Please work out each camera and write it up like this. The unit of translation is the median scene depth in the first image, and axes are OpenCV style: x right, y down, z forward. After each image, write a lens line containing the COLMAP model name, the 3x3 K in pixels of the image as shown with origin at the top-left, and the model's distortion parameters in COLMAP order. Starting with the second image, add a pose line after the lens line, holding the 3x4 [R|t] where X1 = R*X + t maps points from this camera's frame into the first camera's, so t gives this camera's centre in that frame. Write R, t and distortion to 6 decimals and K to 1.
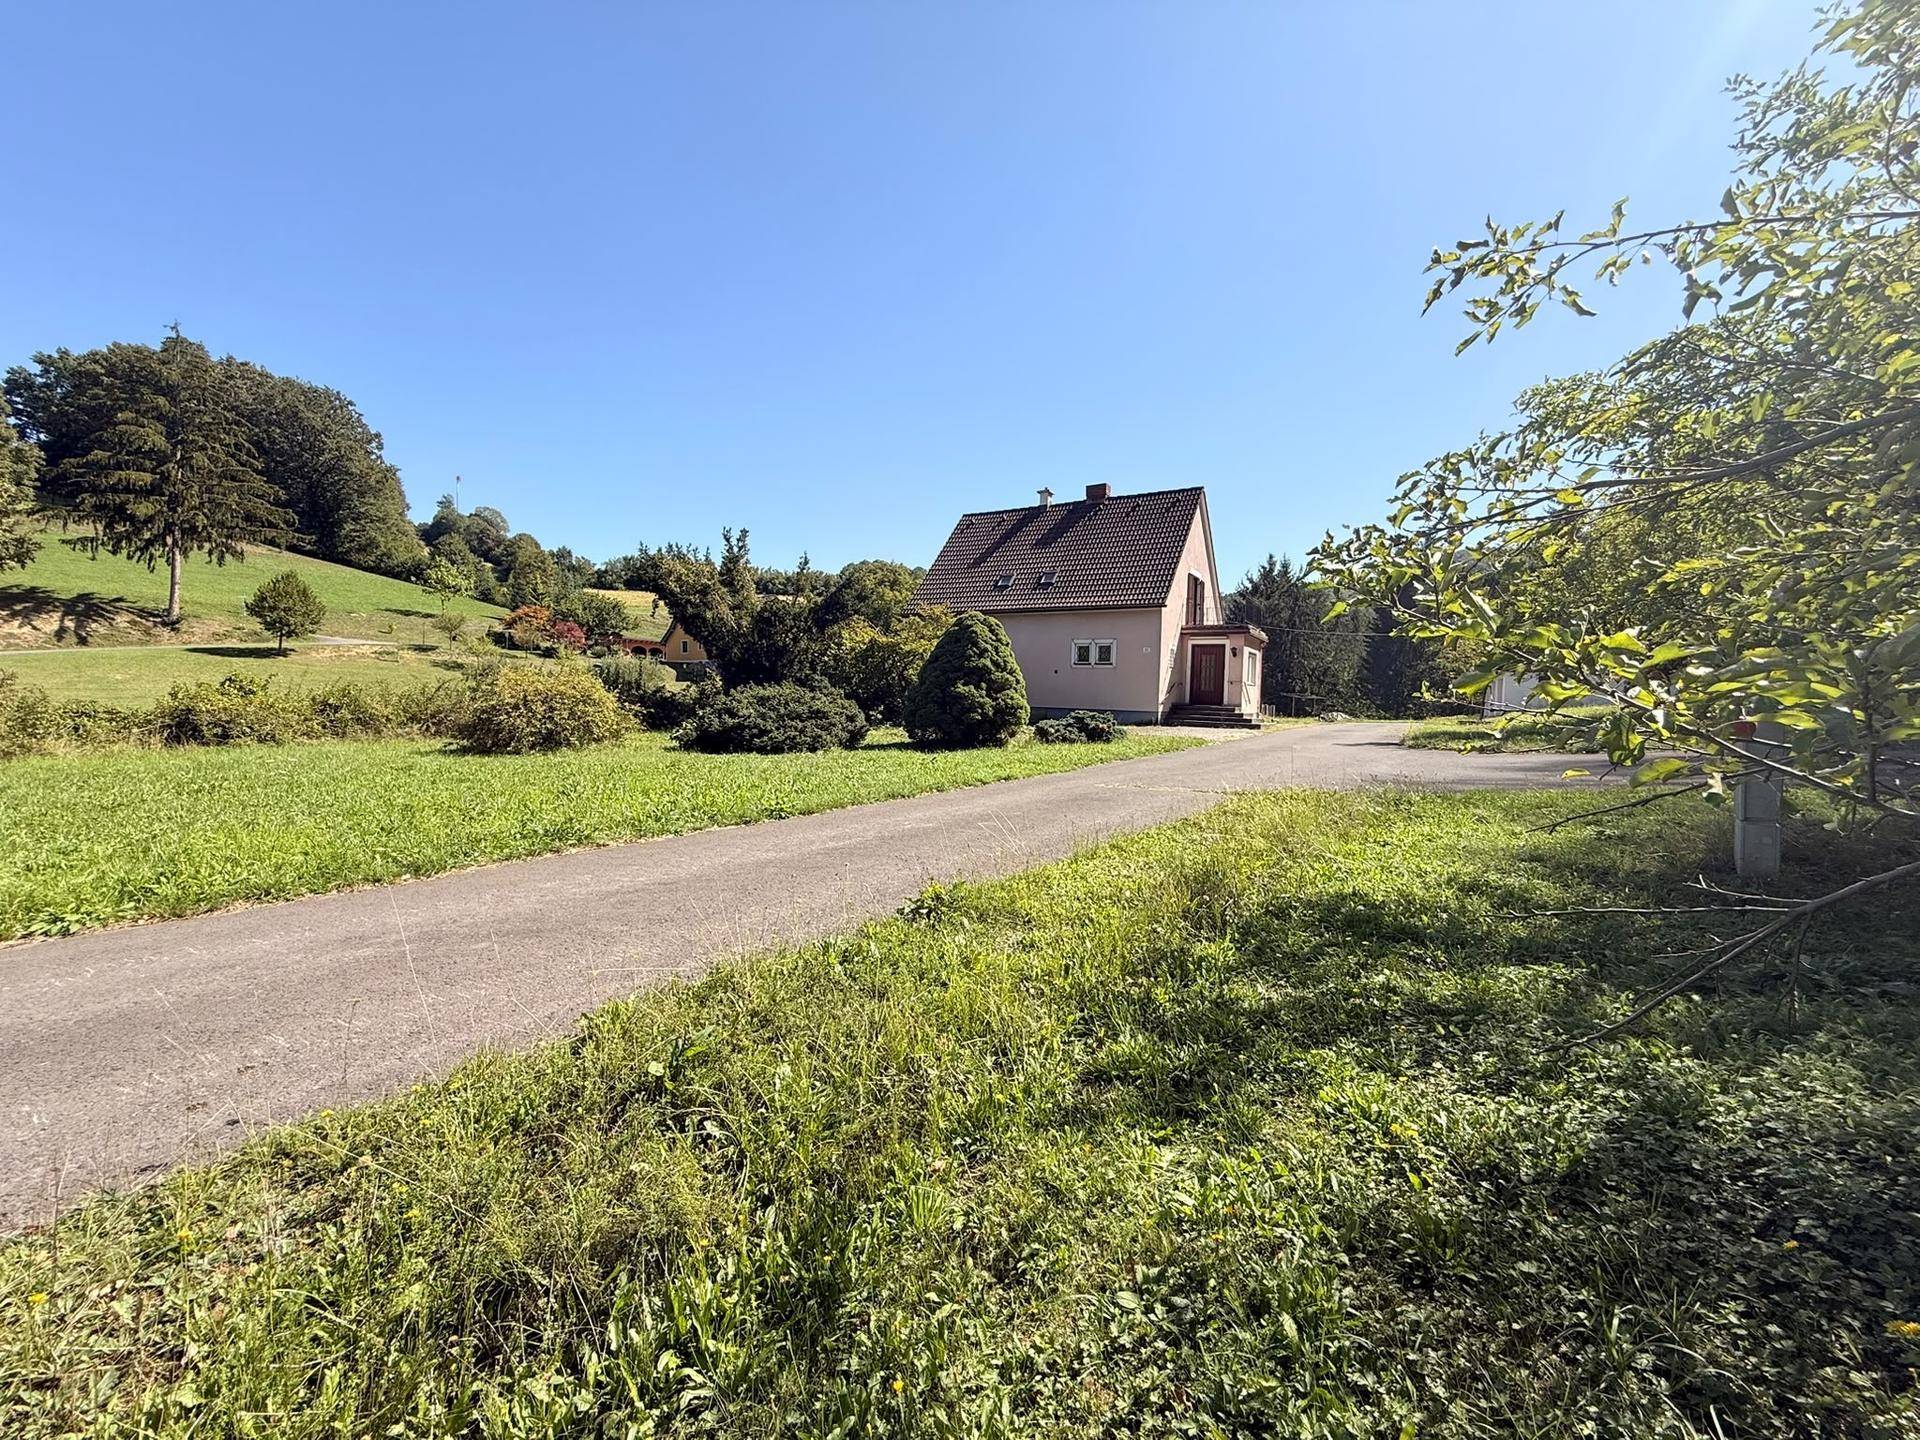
lens RADIAL K [[767.9, 0, 953.1], [0, 767.9, 717.3], [0, 0, 1]] dist [-0.001143, 0.000242]
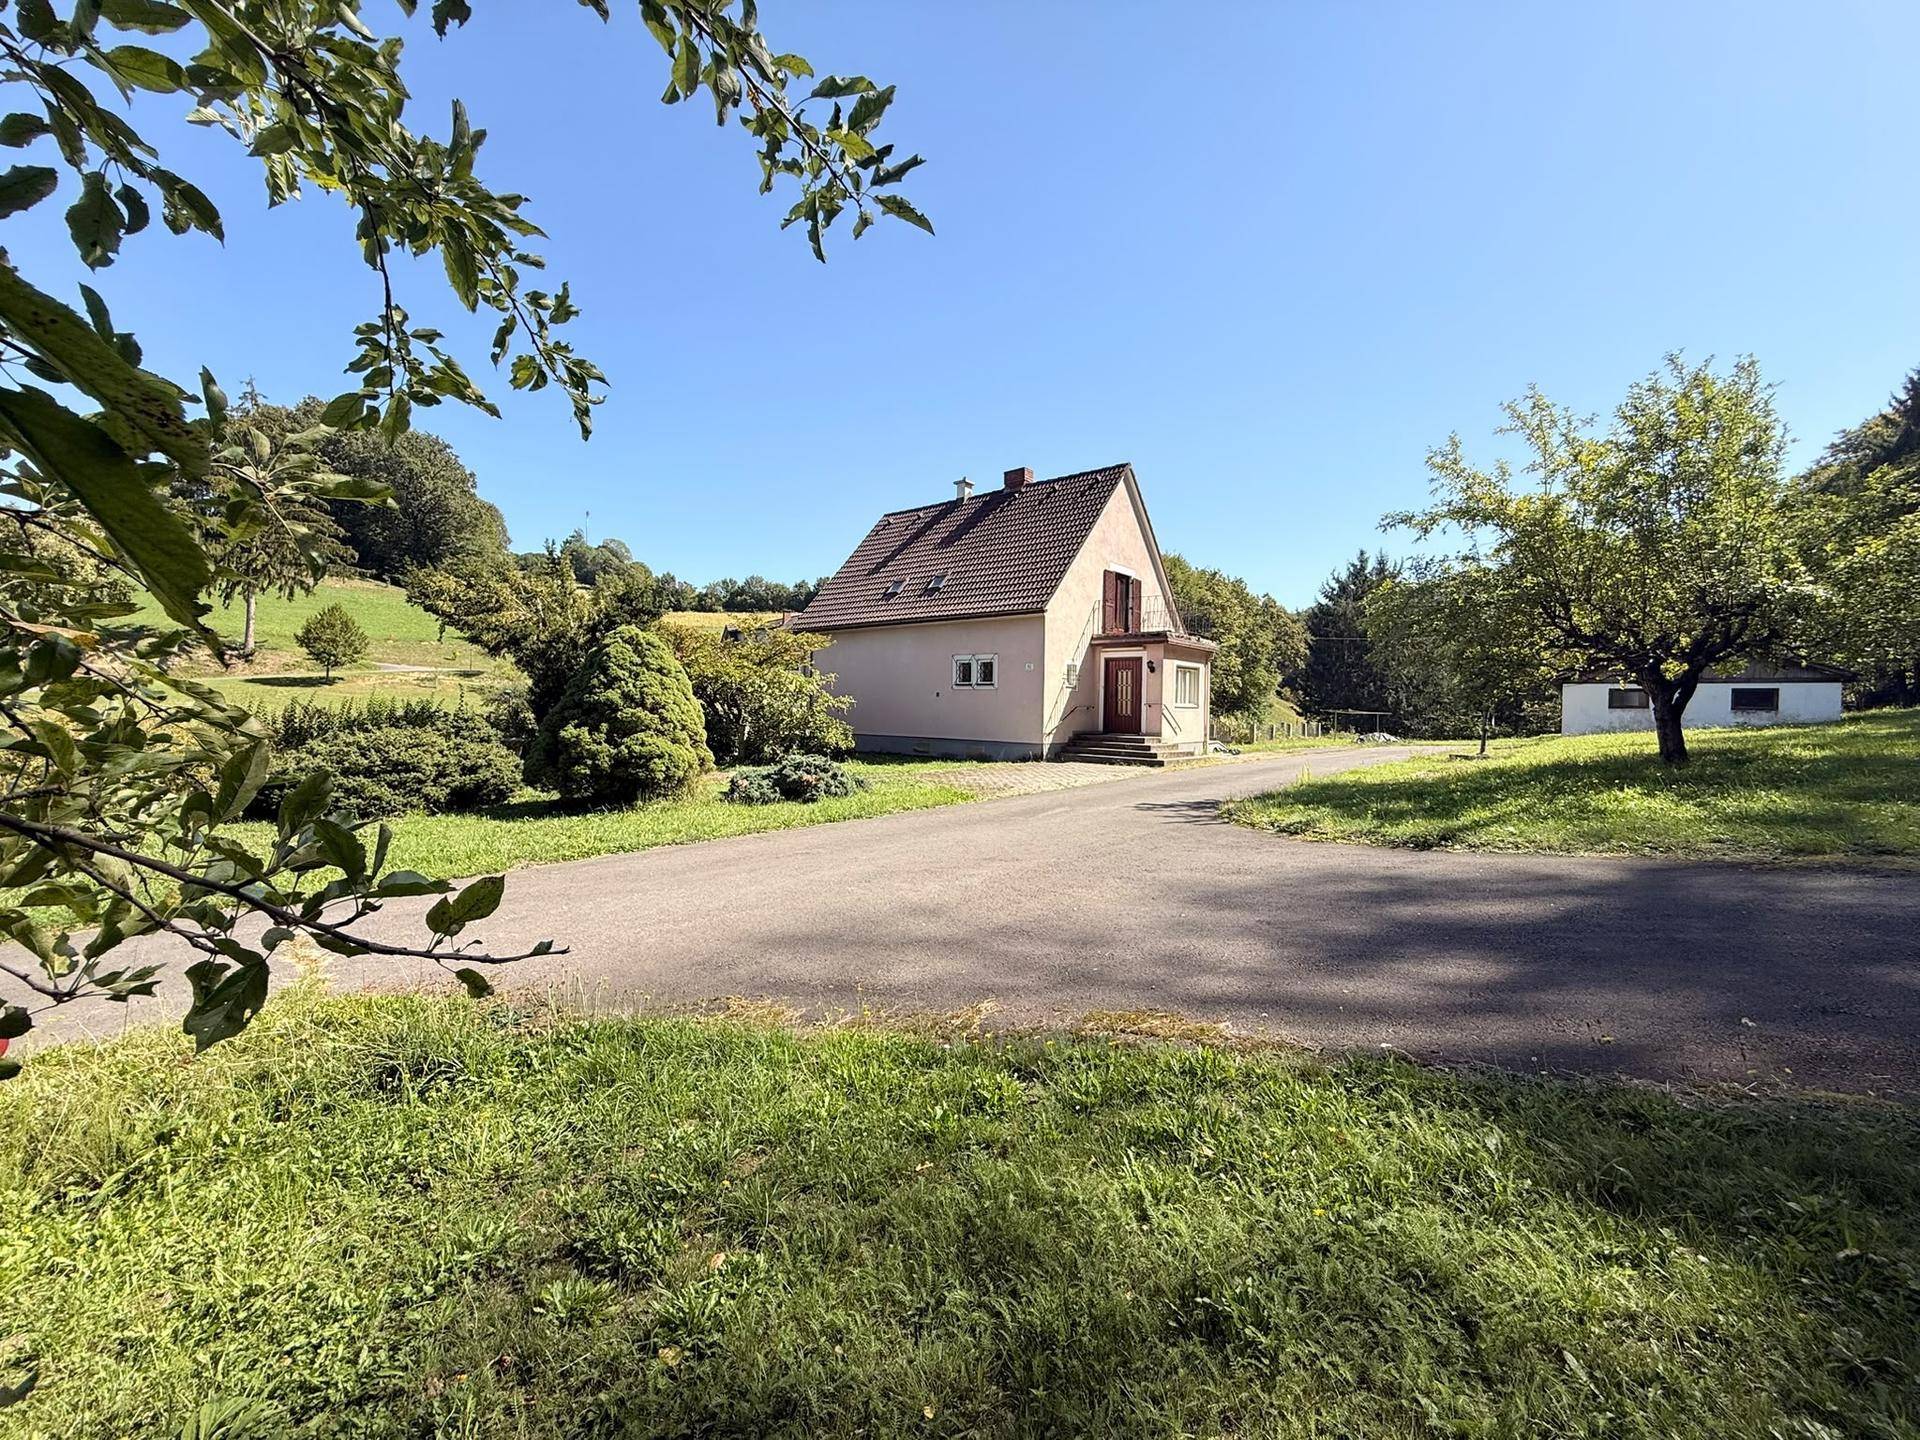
lens RADIAL K [[767.9, 0, 951.9], [0, 767.9, 717.5], [0, 0, 1]] dist [-0.001143, 0.000242]
pose [[0.989182, -0.010505, -0.146317, 0.228179], [0.008003, 0.999812, -0.017680, -0.016782], [0.146475, 0.016318, 0.989080, 0.156176]]
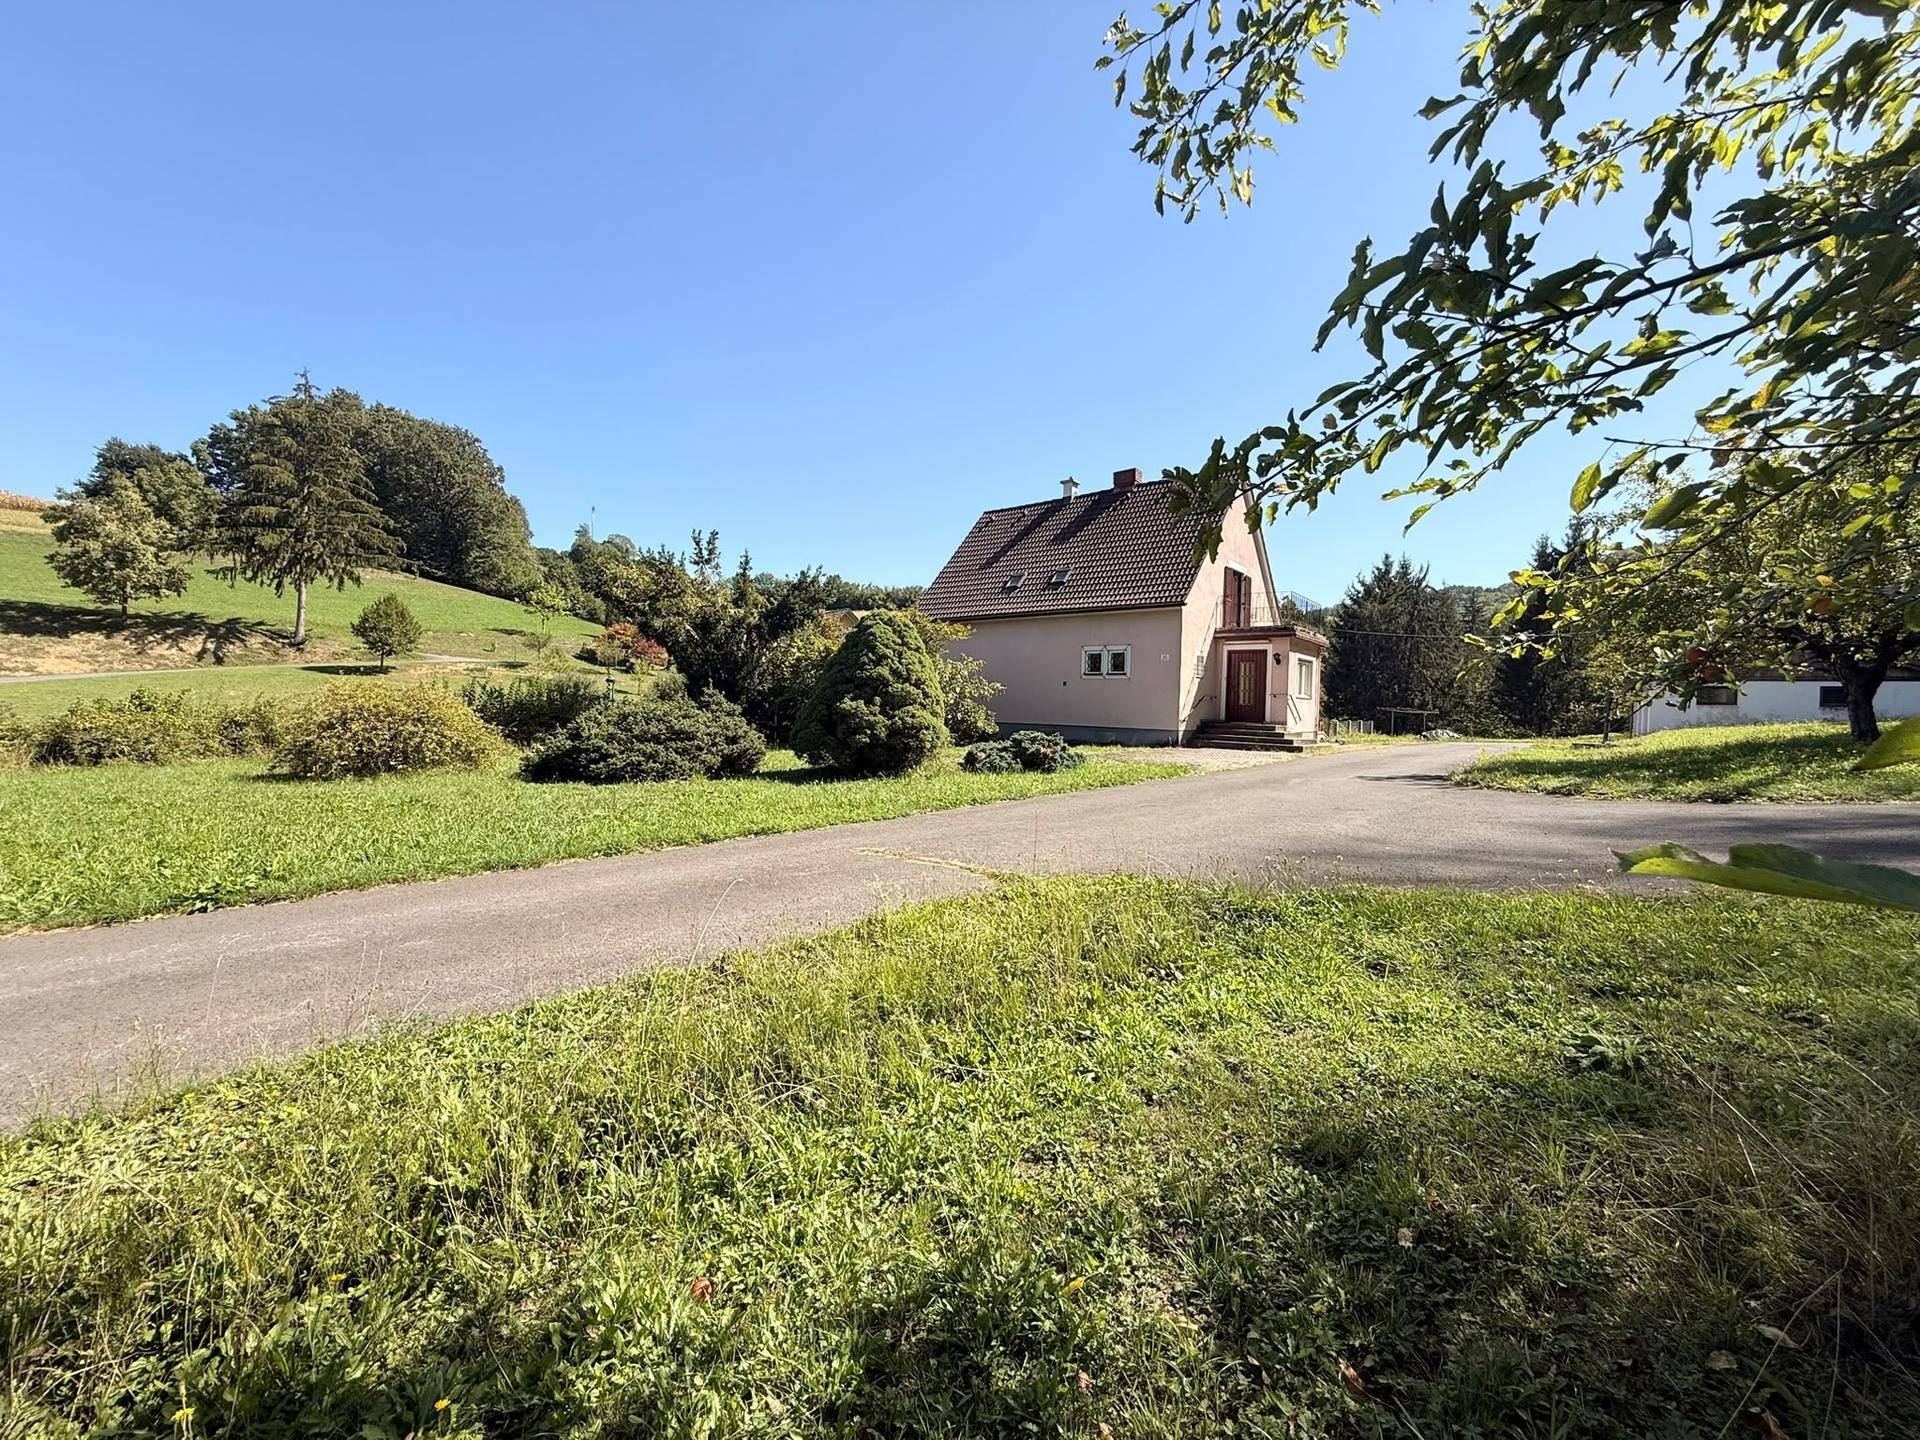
lens RADIAL K [[767.9, 0, 952.2], [0, 767.9, 716.8], [0, 0, 1]] dist [-0.001143, 0.000242]
pose [[0.989910, 0.000792, -0.141696, 0.110853], [-0.003432, 0.999825, -0.018386, -0.004615], [0.141657, 0.018687, 0.989739, 0.104696]]
